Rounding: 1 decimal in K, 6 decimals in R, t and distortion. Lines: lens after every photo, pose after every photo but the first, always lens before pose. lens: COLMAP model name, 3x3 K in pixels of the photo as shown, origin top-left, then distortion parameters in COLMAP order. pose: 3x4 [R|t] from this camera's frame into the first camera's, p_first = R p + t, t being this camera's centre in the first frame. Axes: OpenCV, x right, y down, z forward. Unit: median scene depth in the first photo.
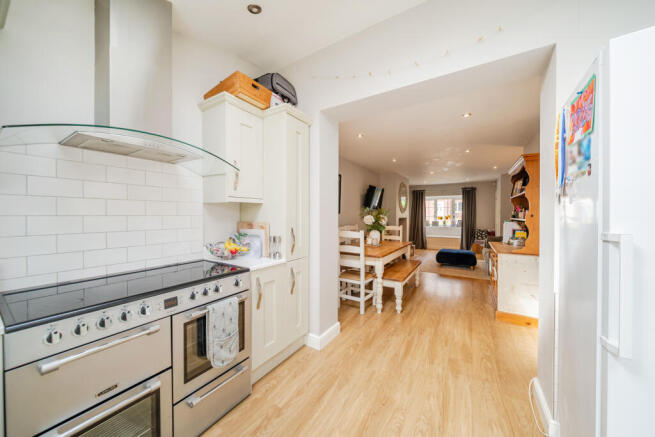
lens RADIAL K [[230.0, 0, 325.7], [0, 230.0, 217.7], [0, 0, 1]] dist [-0.000289, -0.000056]
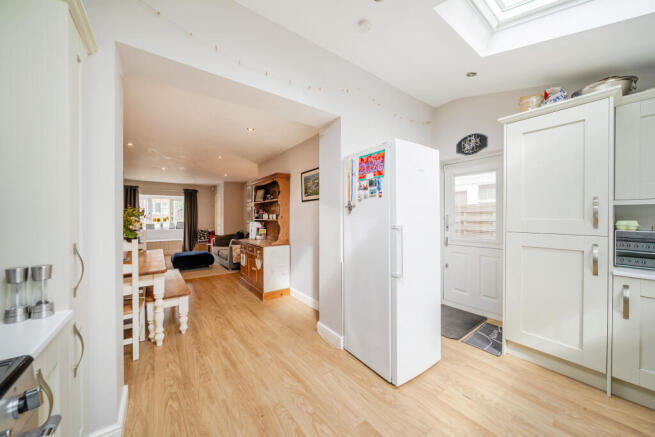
lens RADIAL K [[230.0, 0, 325.7], [0, 230.0, 217.7], [0, 0, 1]] dist [-0.000289, -0.000056]
pose [[0.361944, -0.007834, 0.932167, -0.274650], [0.013343, 0.999906, 0.003223, -0.004513], [-0.932104, 0.011271, 0.362014, 0.205696]]
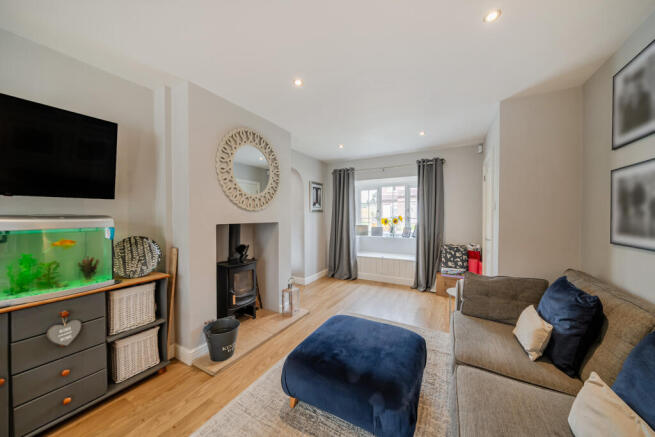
lens RADIAL K [[234.2, 0, 326.3], [0, 234.2, 220.9], [0, 0, 1]] dist [-0.000454, -0.000059]
pose [[0.997790, -0.008719, 0.065875, 0.944381], [0.007892, 0.999887, 0.012808, -0.022084], [-0.065980, -0.012260, 0.997746, 1.323484]]
